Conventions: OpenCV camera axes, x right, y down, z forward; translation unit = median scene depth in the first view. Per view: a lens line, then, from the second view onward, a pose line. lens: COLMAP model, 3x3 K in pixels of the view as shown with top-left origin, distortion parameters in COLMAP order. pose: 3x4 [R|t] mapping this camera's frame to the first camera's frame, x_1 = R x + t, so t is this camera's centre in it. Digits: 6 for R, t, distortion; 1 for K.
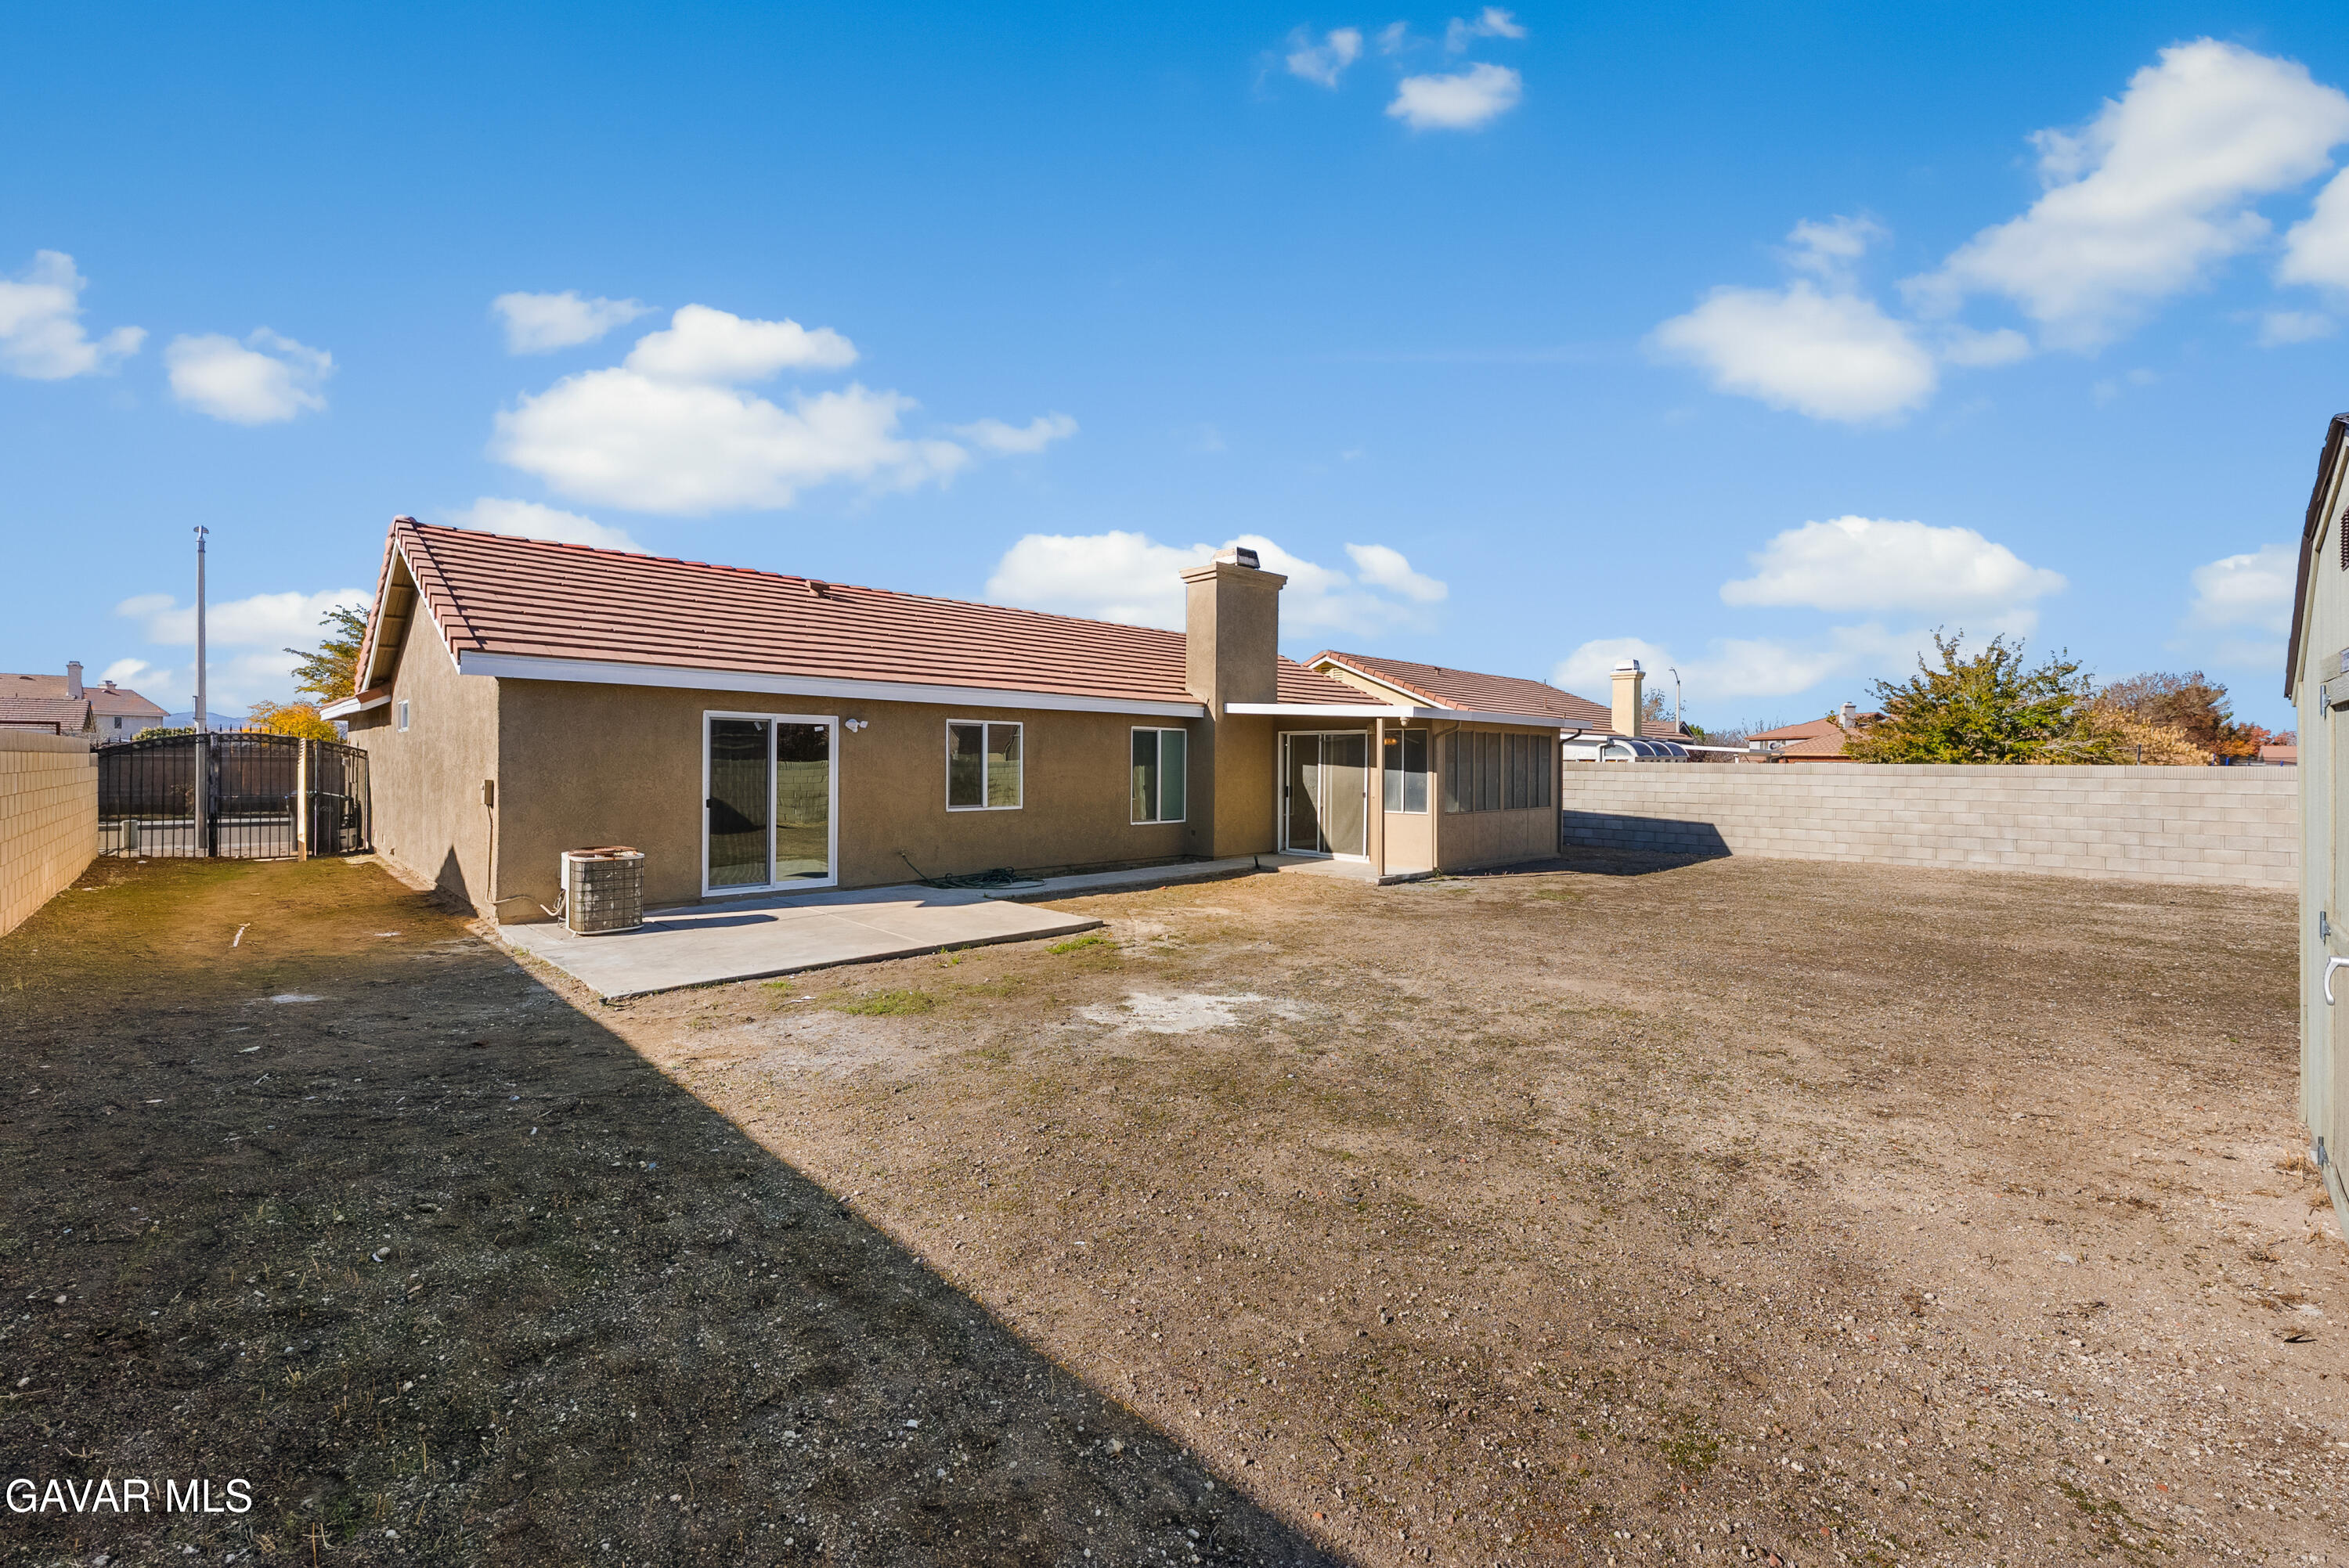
lens RADIAL K [[955.5, 0, 1173.6], [0, 955.5, 768.9], [0, 0, 1]] dist [-0.001271, 0.000270]
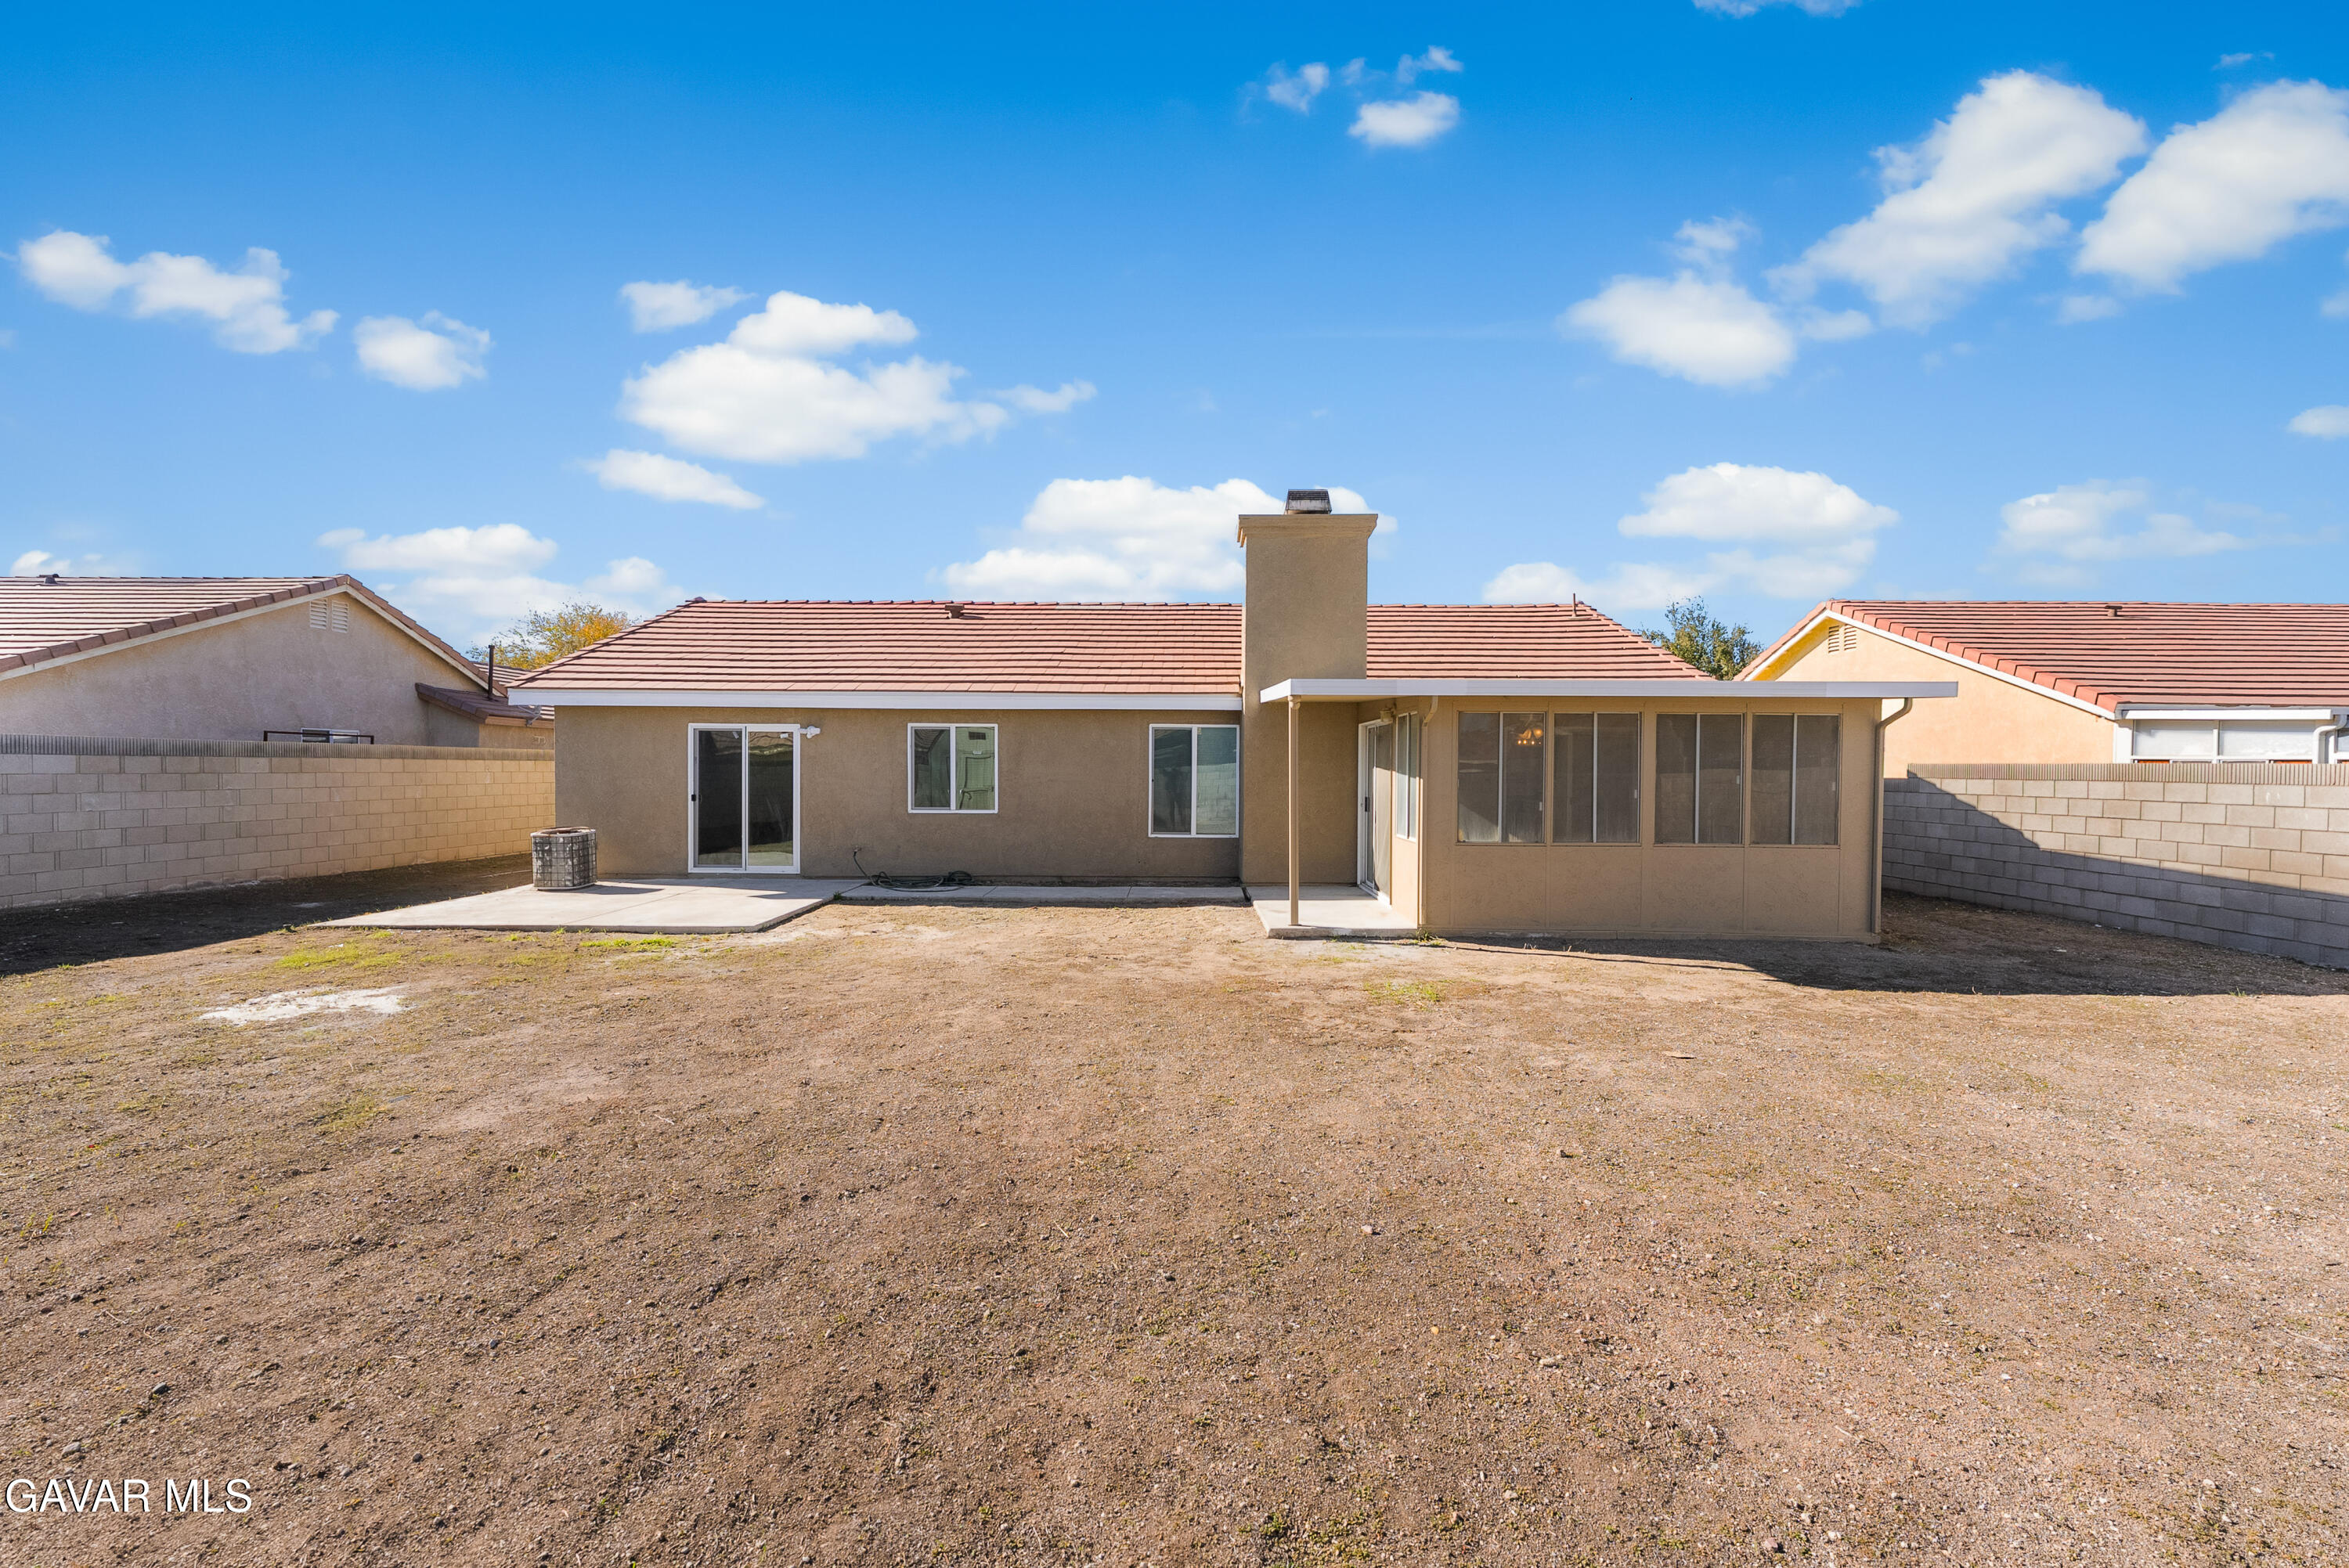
lens RADIAL K [[957.7, 0, 1205.6], [0, 957.7, 798.2], [0, 0, 1]] dist [-0.000780, -0.000186]
pose [[0.702406, 0.018542, -0.711535, 0.659558], [-0.006864, 0.999791, 0.019278, 0.005918], [0.711743, -0.008657, 0.702386, 0.451301]]
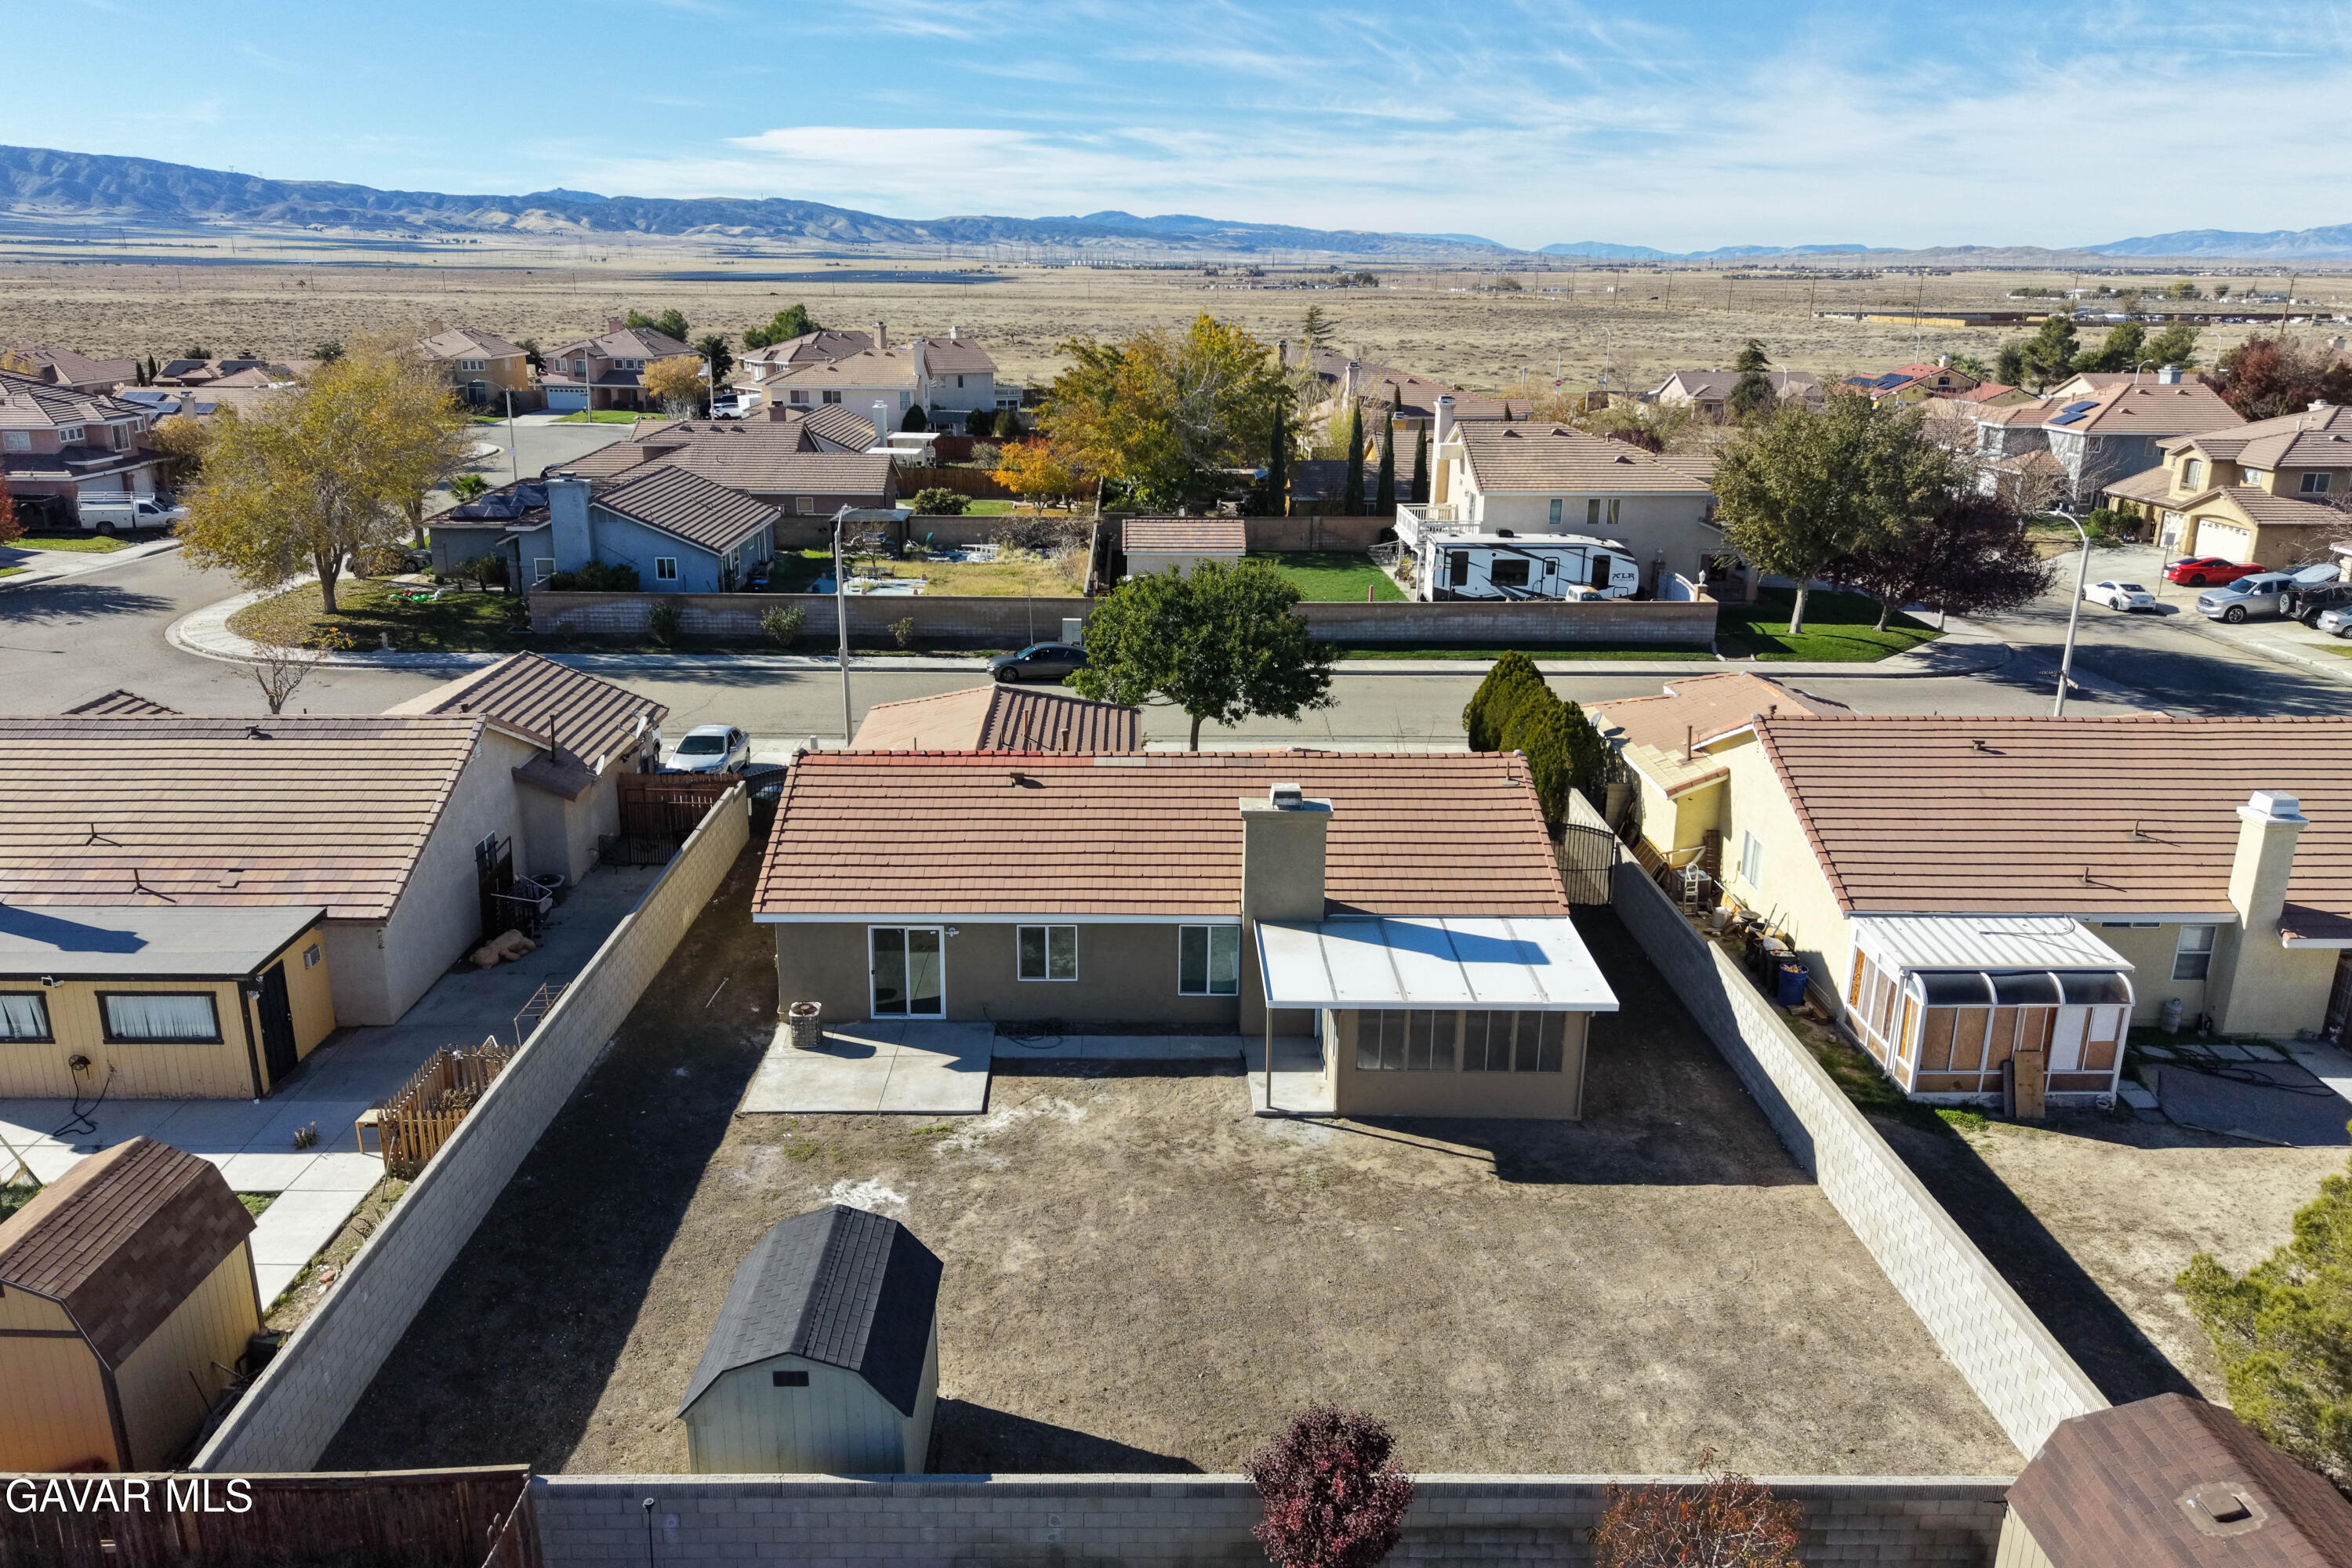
lens RADIAL K [[1699.6, 0, 1176.0], [0, 1699.6, 784.0], [0, 0, 1]] dist [0.000008, -0.000254]
pose [[0.702598, 0.205444, -0.681285, 1.590289], [-0.005128, 0.958853, 0.283857, -0.950937], [0.711568, -0.195943, 0.674742, -0.559632]]
